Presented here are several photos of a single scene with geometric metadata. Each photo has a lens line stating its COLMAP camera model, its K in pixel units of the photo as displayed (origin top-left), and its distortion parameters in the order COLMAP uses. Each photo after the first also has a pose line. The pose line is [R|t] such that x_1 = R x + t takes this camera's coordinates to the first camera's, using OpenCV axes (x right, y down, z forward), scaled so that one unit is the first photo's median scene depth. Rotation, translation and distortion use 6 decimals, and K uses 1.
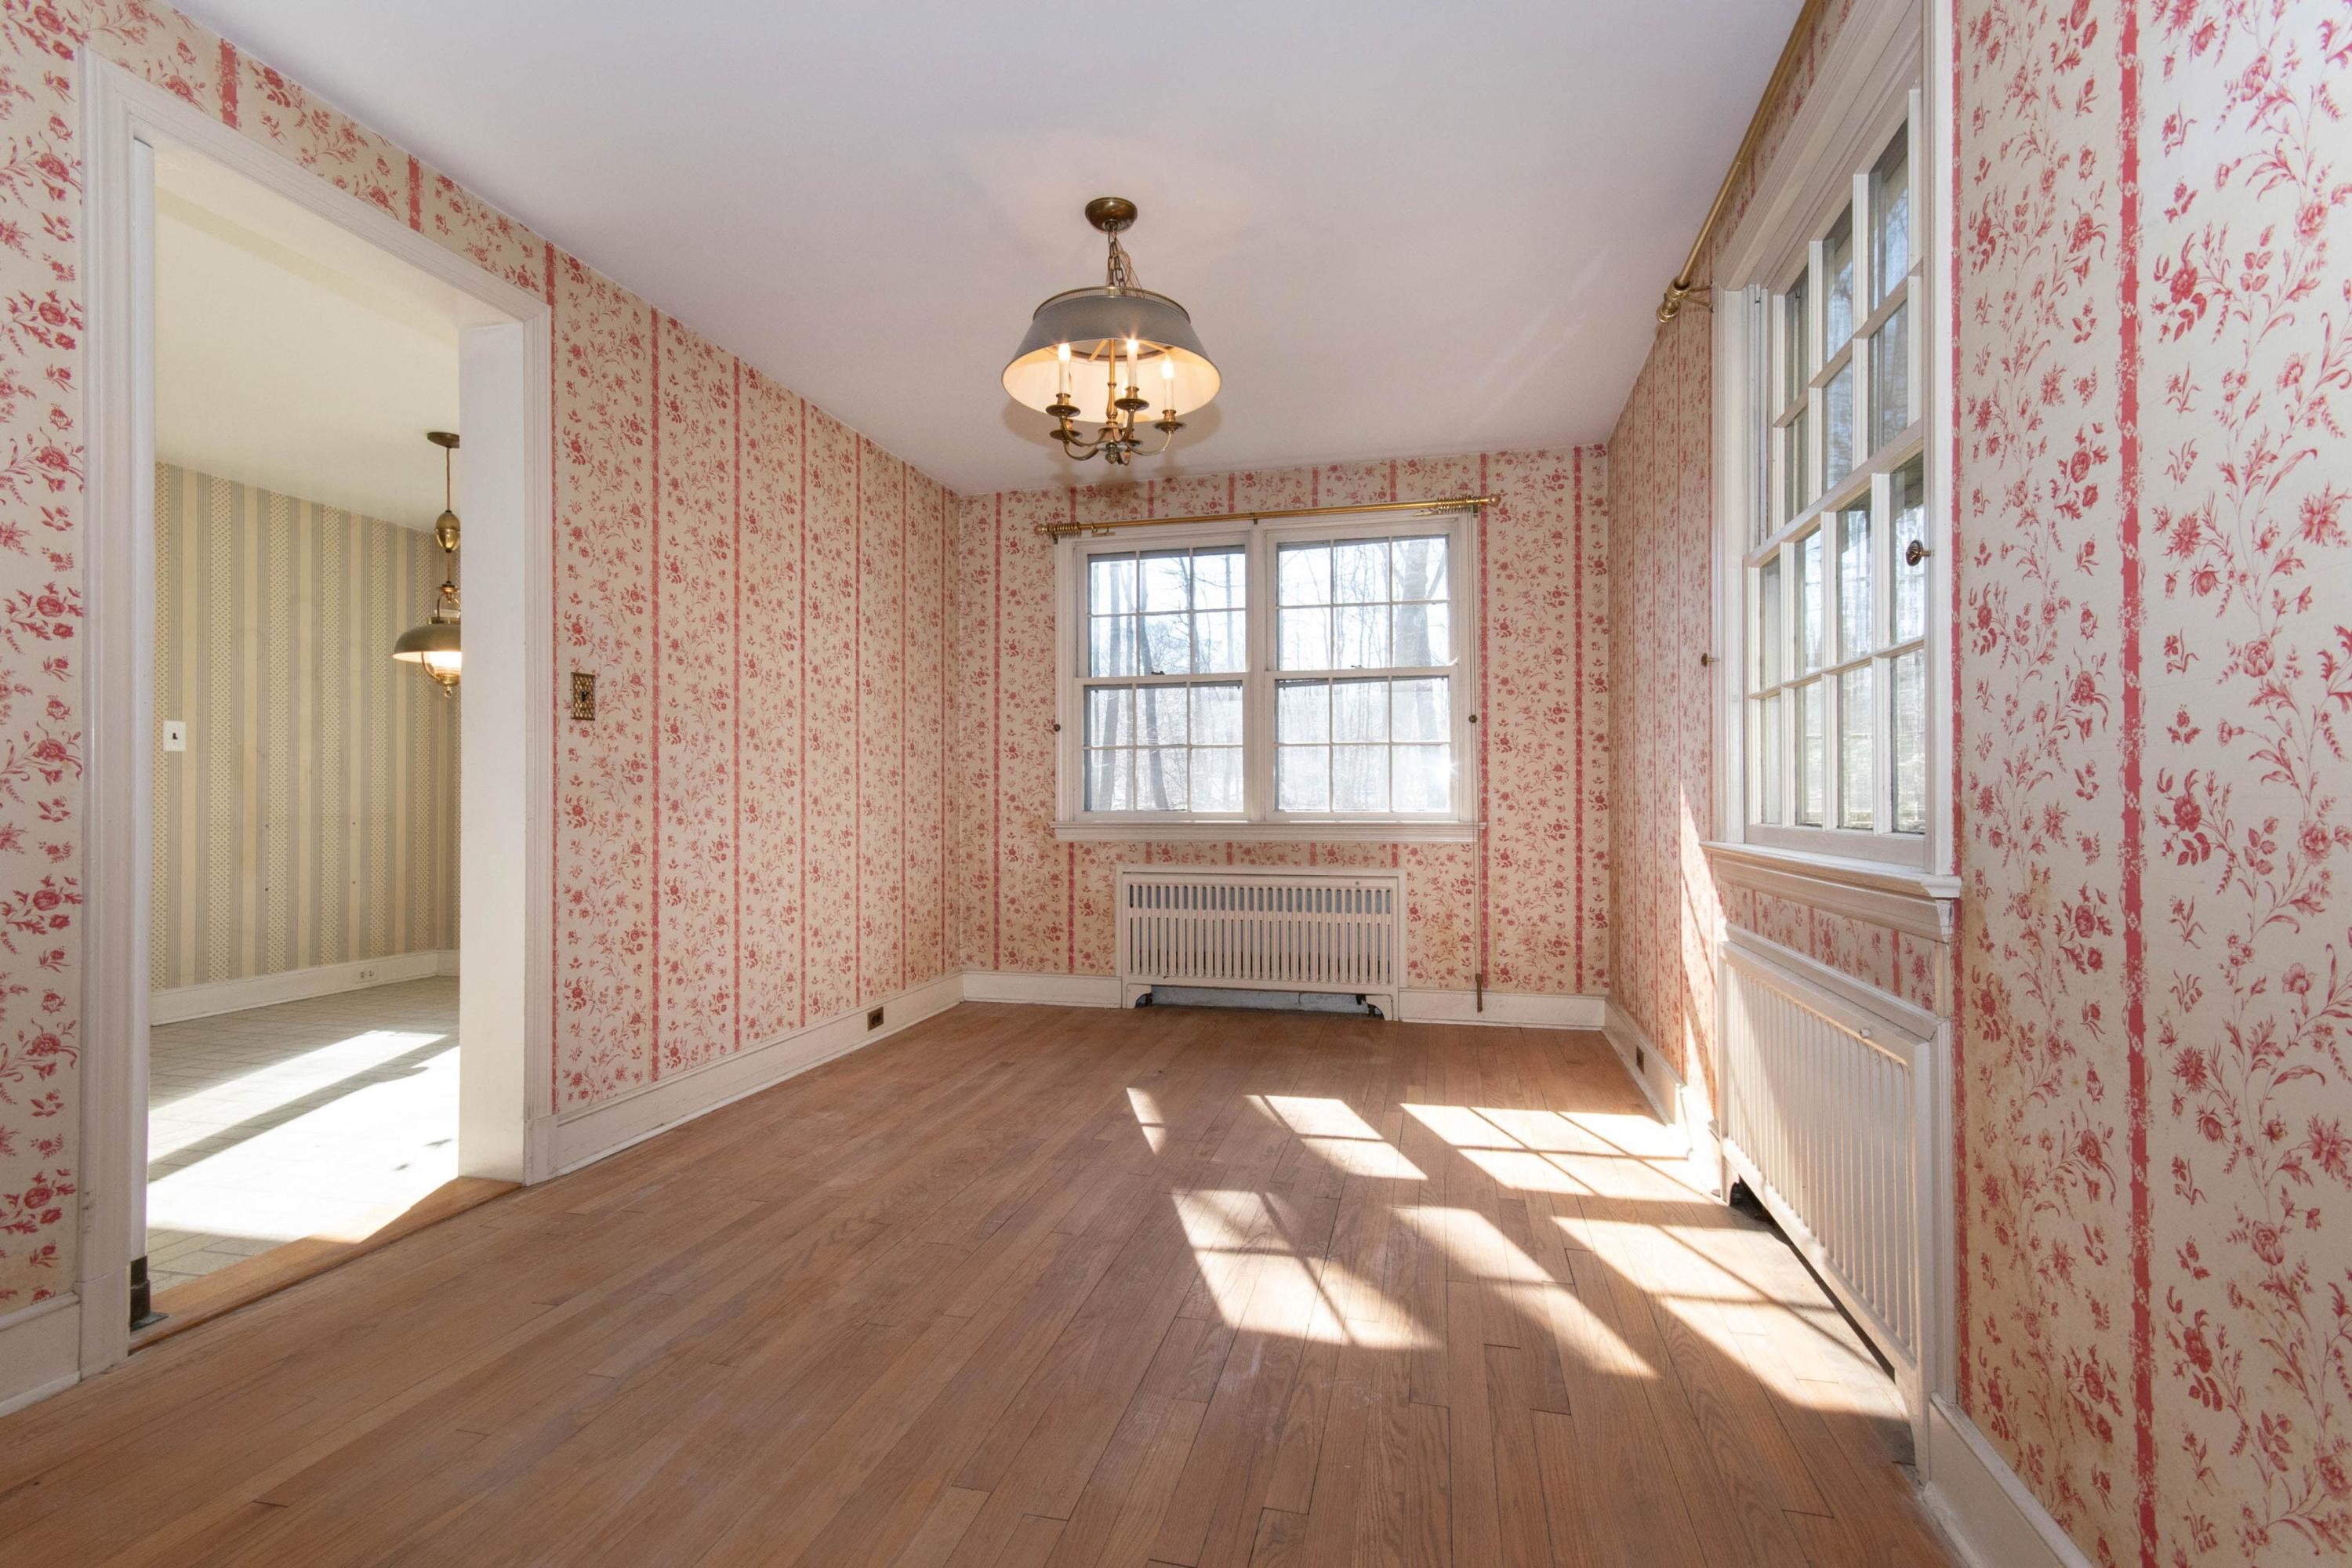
lens RADIAL K [[1090.9, 0, 1158.6], [0, 1090.9, 769.4], [0, 0, 1]] dist [0.011850, 0.000467]
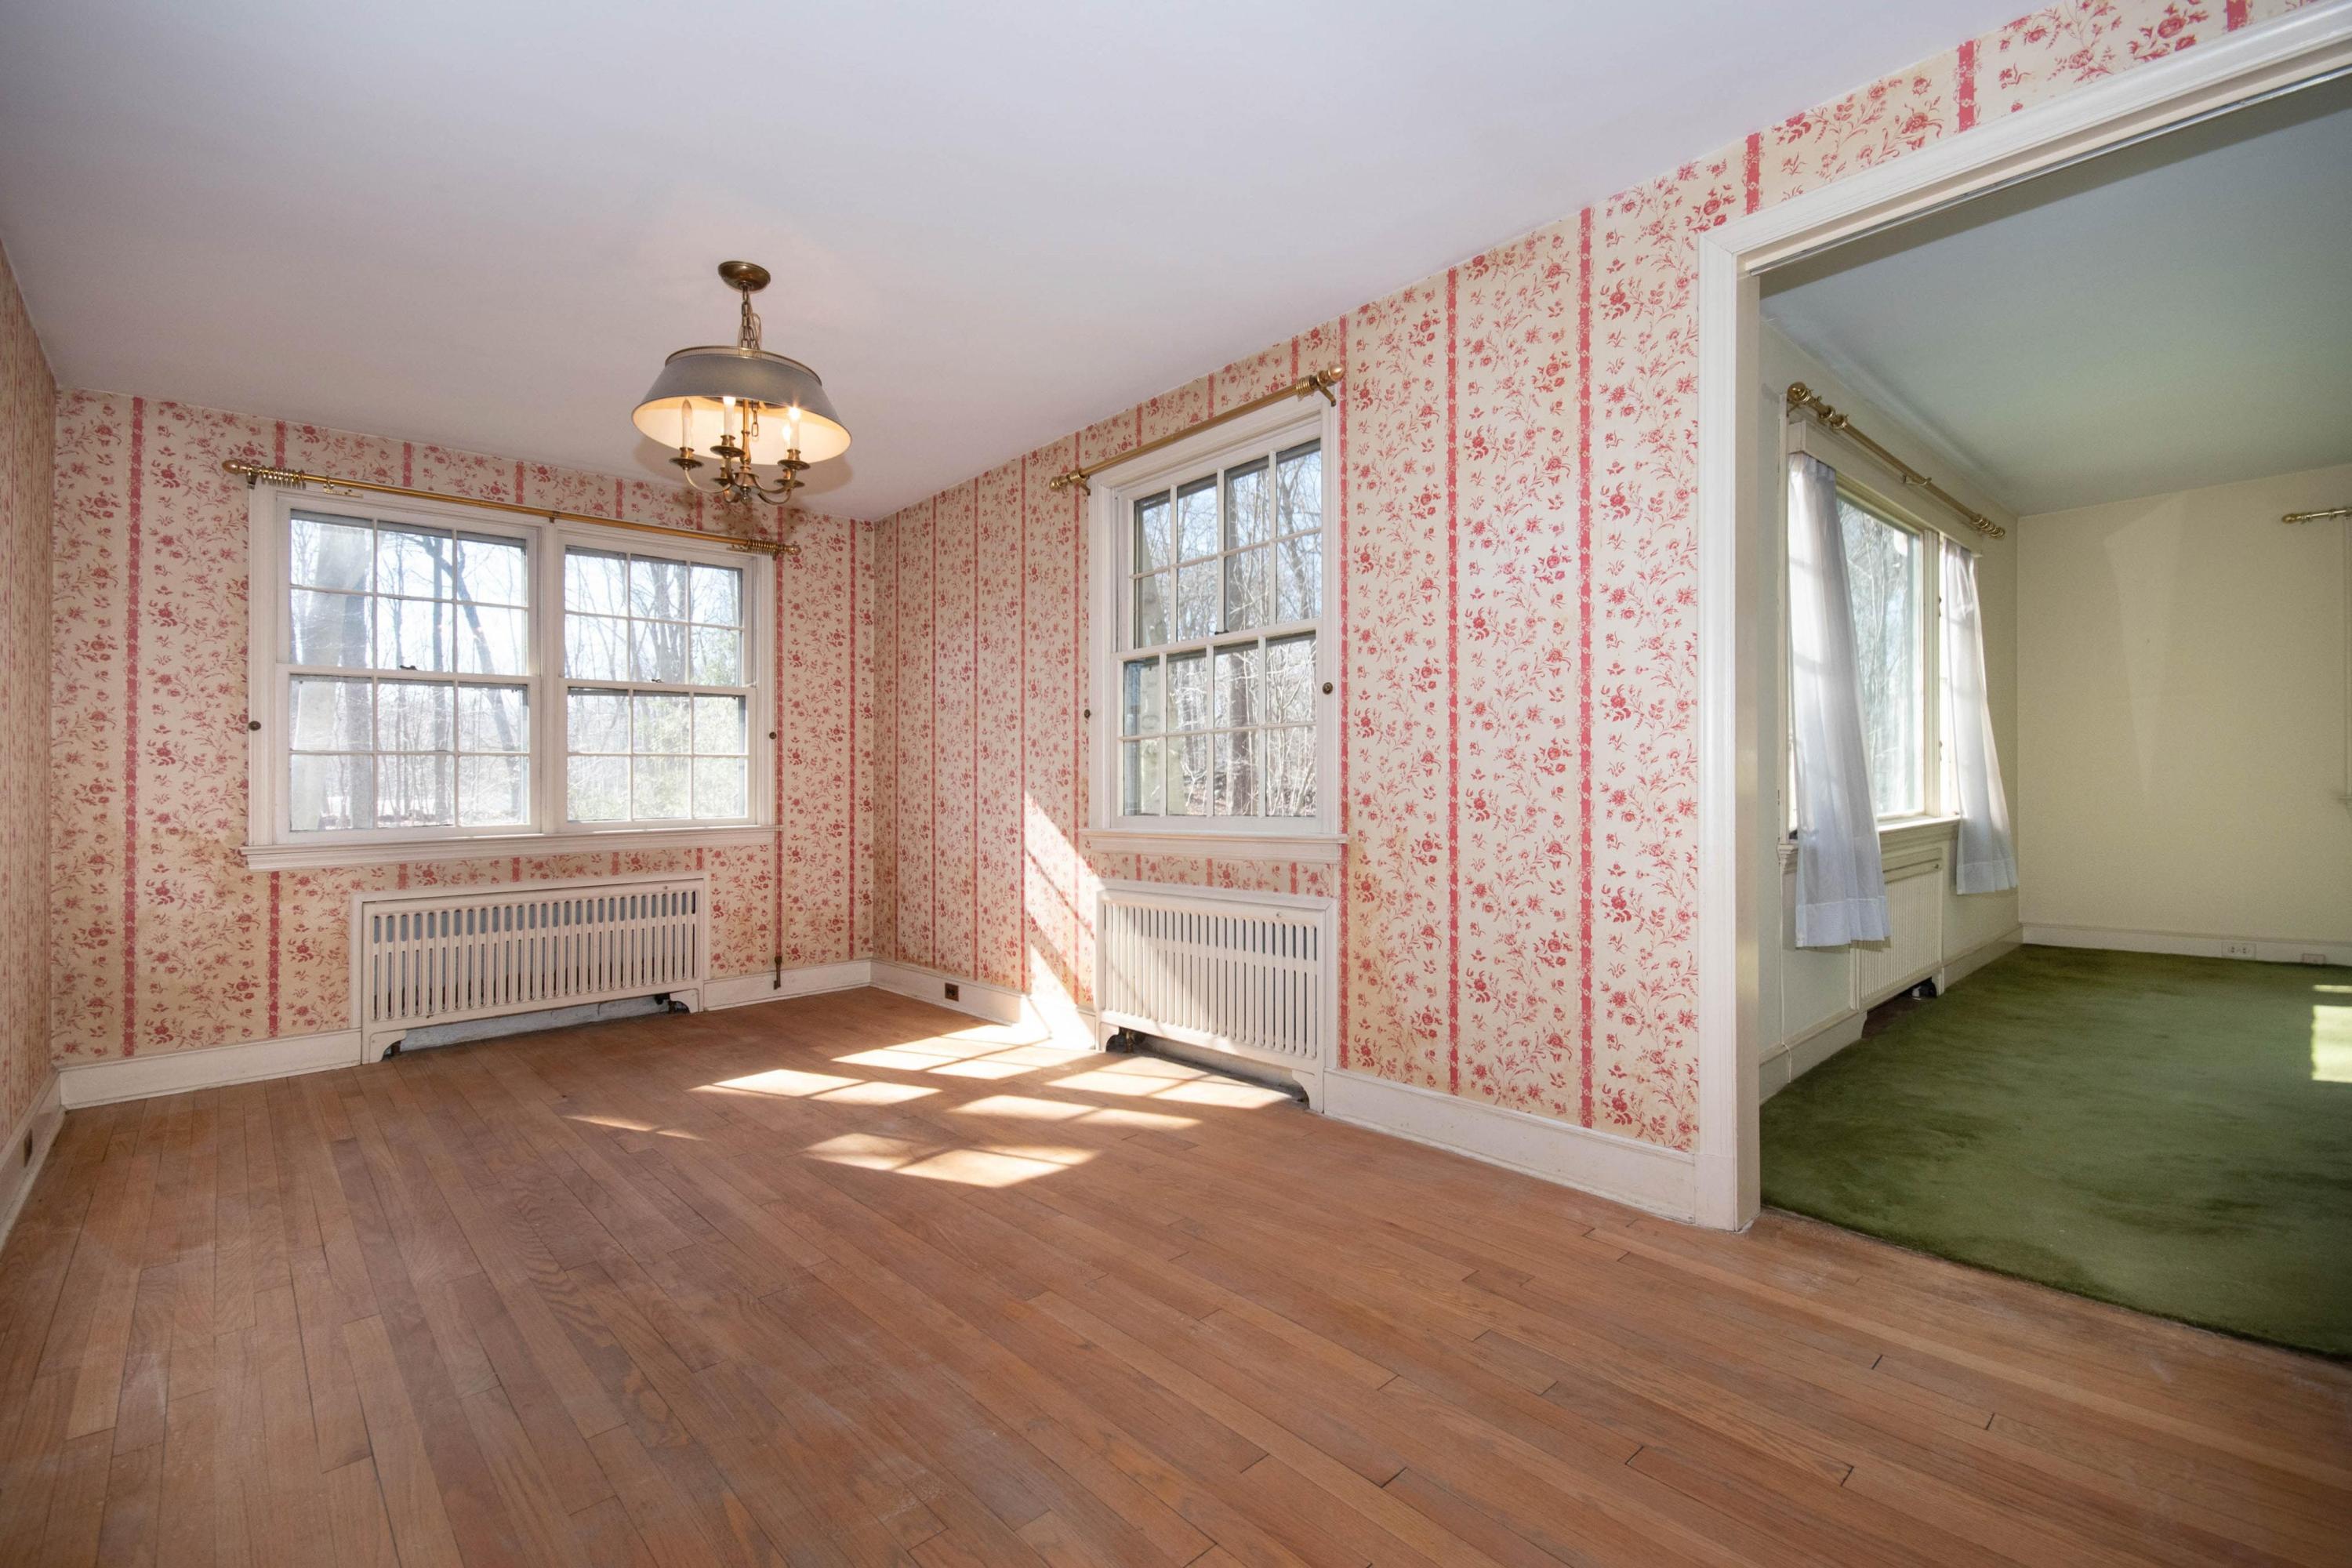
lens RADIAL K [[1090.9, 0, 1158.6], [0, 1090.9, 769.4], [0, 0, 1]] dist [0.011850, 0.000467]
pose [[0.536074, 0.005462, 0.844153, -0.466147], [-0.005273, 0.999981, -0.003122, -0.008981], [-0.844155, -0.002777, 0.536092, 0.039174]]
